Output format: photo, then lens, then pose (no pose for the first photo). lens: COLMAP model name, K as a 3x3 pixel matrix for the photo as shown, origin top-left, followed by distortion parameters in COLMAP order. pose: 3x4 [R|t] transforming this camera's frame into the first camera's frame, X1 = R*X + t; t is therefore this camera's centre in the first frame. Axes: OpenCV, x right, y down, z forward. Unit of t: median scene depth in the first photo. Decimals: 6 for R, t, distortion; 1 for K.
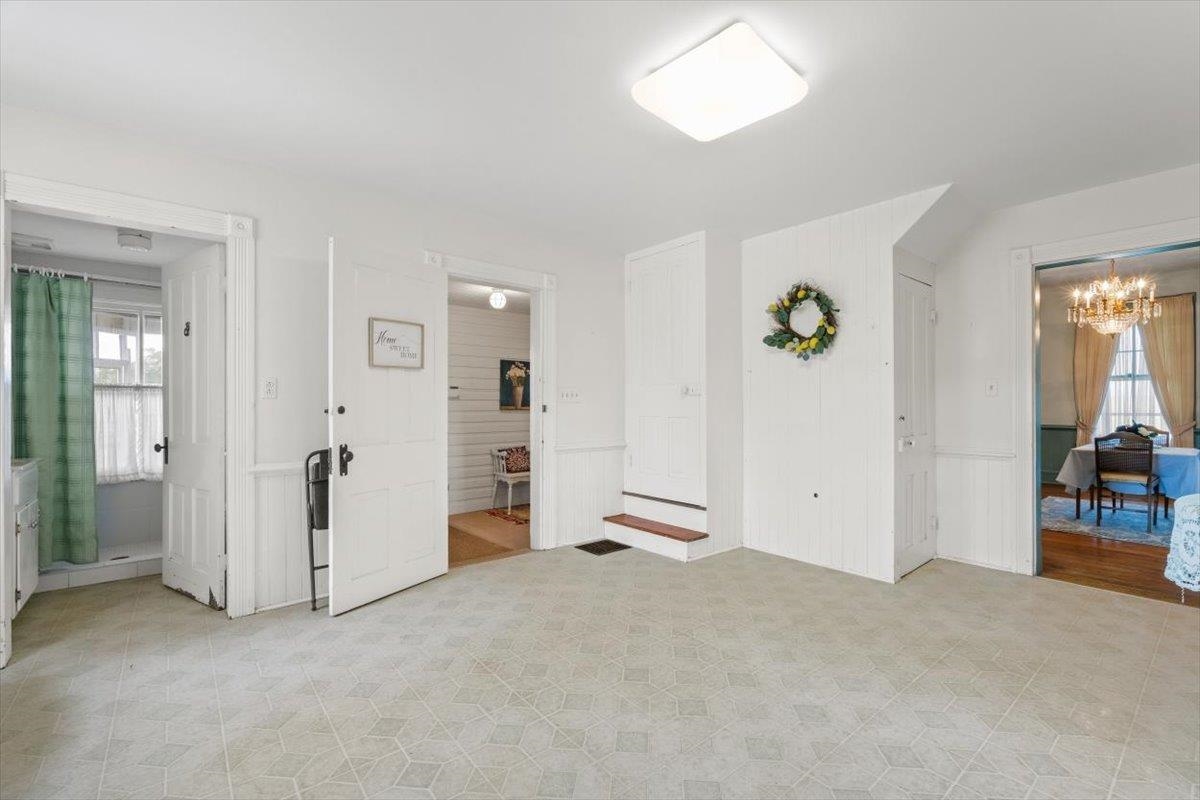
lens RADIAL K [[545.7, 0, 590.8], [0, 545.7, 398.8], [0, 0, 1]] dist [0.005188, -0.000409]
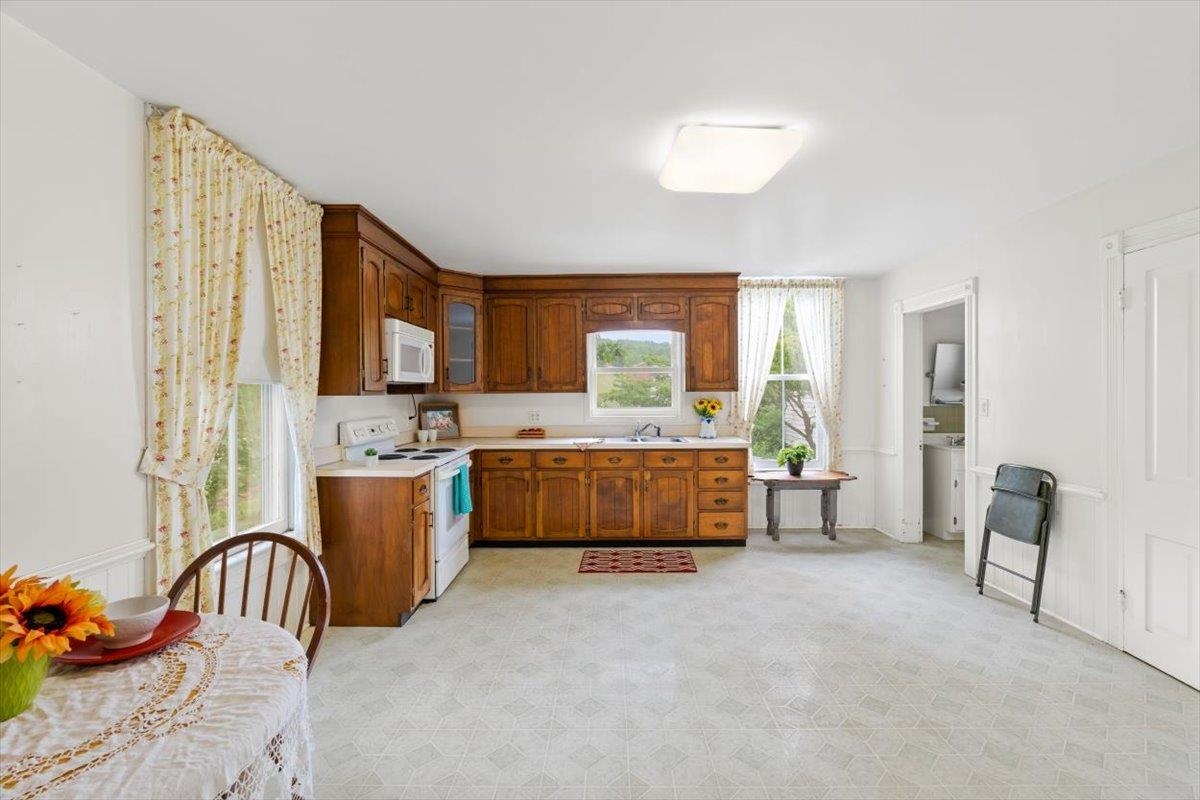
lens RADIAL K [[545.7, 0, 597.9], [0, 545.7, 394.8], [0, 0, 1]] dist [0.005188, -0.000409]
pose [[-0.658205, 0.008217, -0.752794, 1.076683], [0.012428, 0.999923, 0.000048, -0.067903], [0.752736, -0.009324, -0.658257, 1.325667]]
